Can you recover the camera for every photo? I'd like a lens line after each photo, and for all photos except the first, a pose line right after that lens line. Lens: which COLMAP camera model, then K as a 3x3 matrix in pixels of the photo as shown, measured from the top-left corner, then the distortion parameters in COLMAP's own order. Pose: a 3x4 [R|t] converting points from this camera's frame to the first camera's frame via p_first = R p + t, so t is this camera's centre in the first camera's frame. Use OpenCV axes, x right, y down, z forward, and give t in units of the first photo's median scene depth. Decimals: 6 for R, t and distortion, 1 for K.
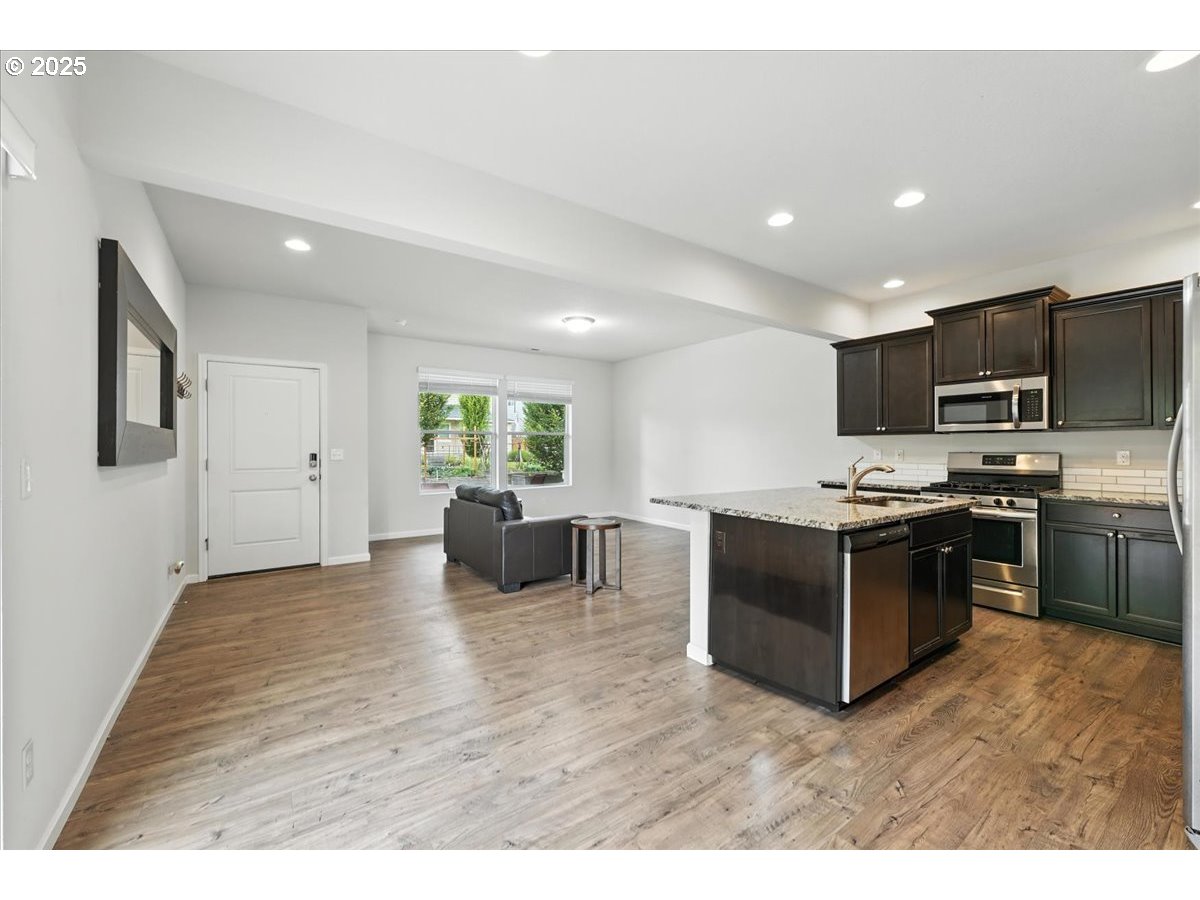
lens RADIAL K [[486.7, 0, 600.0], [0, 486.7, 450.0], [0, 0, 1]] dist [0.001719, -0.004708]
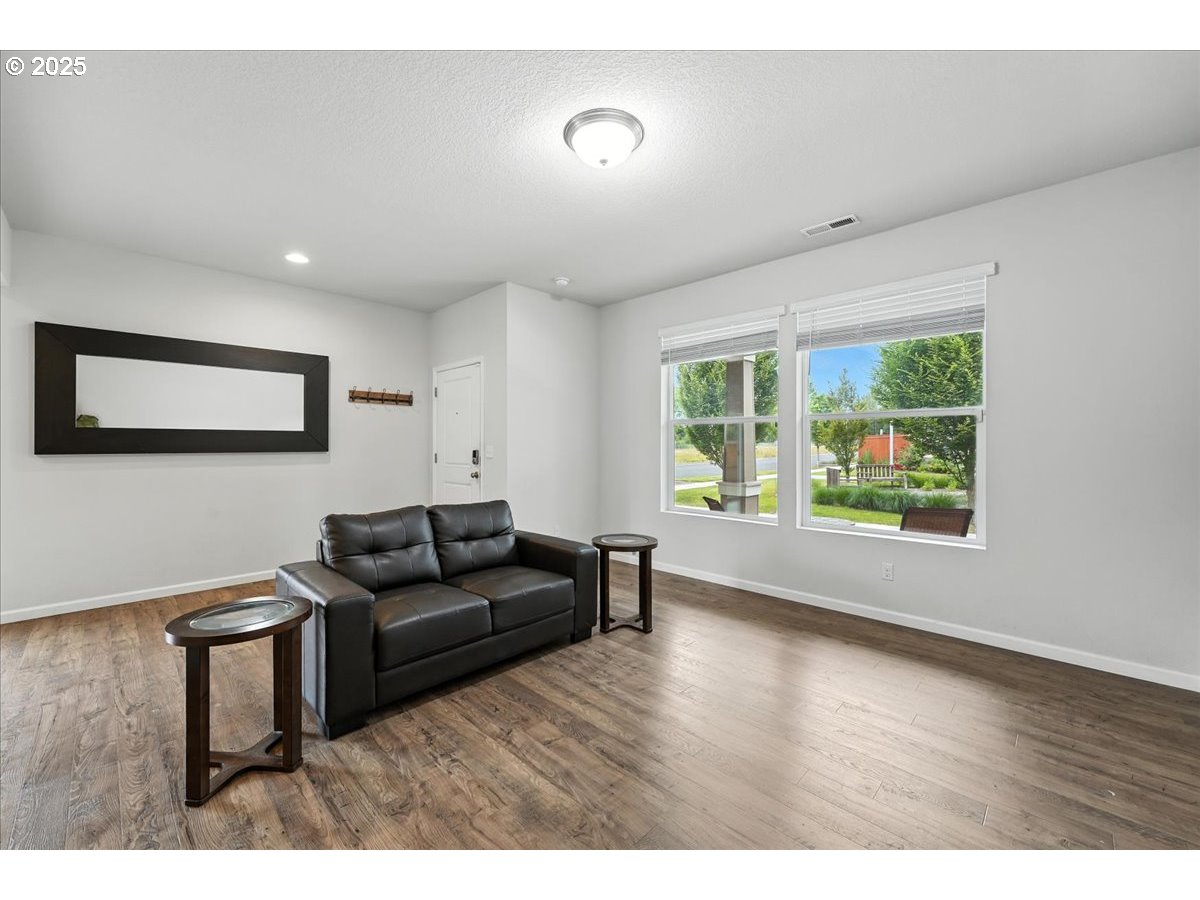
lens RADIAL K [[486.7, 0, 600.0], [0, 486.7, 450.0], [0, 0, 1]] dist [0.001719, -0.004708]
pose [[0.192936, 0.009195, -0.981168, 0.547217], [-0.010229, 0.999921, 0.007359, -0.002891], [0.981158, 0.008617, 0.193014, 1.415305]]
